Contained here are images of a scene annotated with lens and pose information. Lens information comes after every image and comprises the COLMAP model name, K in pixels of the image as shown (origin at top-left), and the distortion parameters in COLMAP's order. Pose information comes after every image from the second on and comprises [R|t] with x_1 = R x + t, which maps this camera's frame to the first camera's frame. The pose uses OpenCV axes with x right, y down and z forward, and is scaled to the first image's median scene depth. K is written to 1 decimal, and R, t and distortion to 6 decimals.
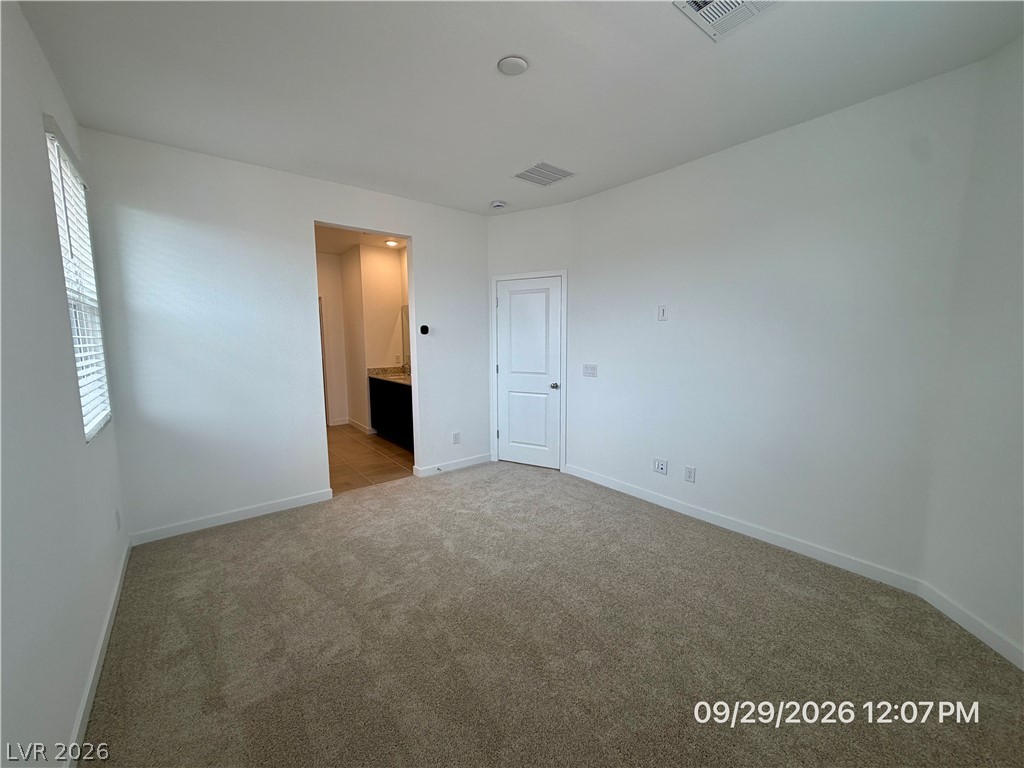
lens RADIAL K [[412.8, 0, 508.4], [0, 412.8, 389.6], [0, 0, 1]] dist [0.002235, -0.000074]
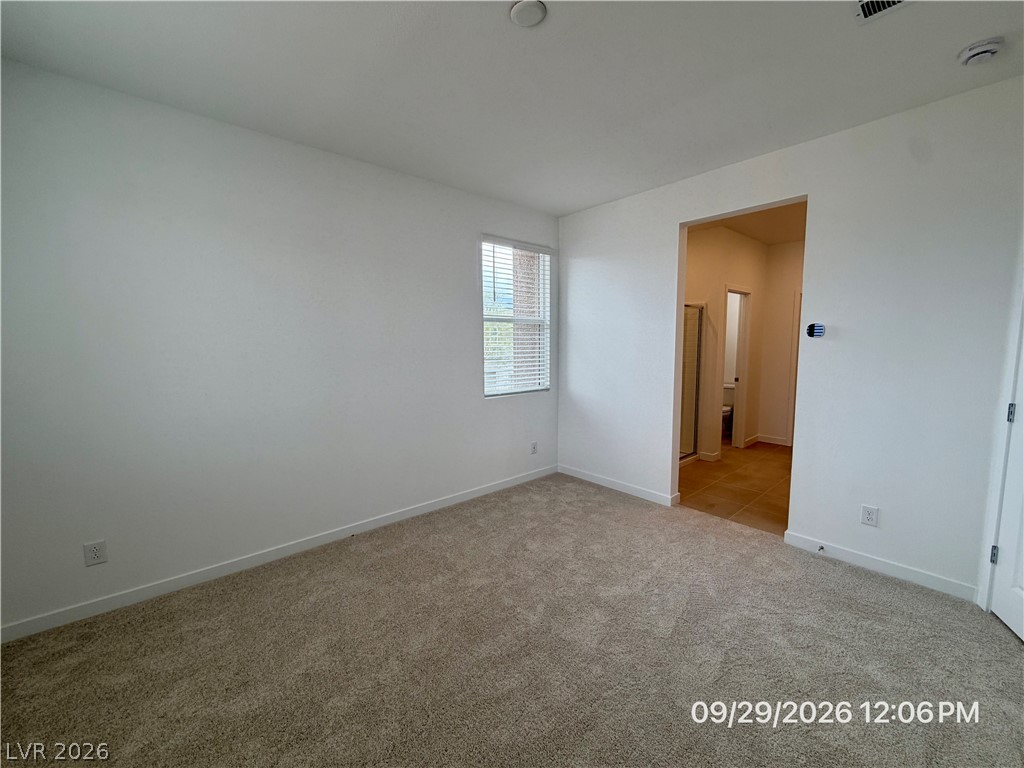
lens RADIAL K [[412.8, 0, 508.0], [0, 412.8, 380.7], [0, 0, 1]] dist [0.002235, -0.000074]
pose [[0.051088, 0.105831, -0.993071, 0.448026], [-0.128934, 0.986747, 0.098524, -0.067709], [0.990336, 0.123007, 0.064056, 0.488424]]
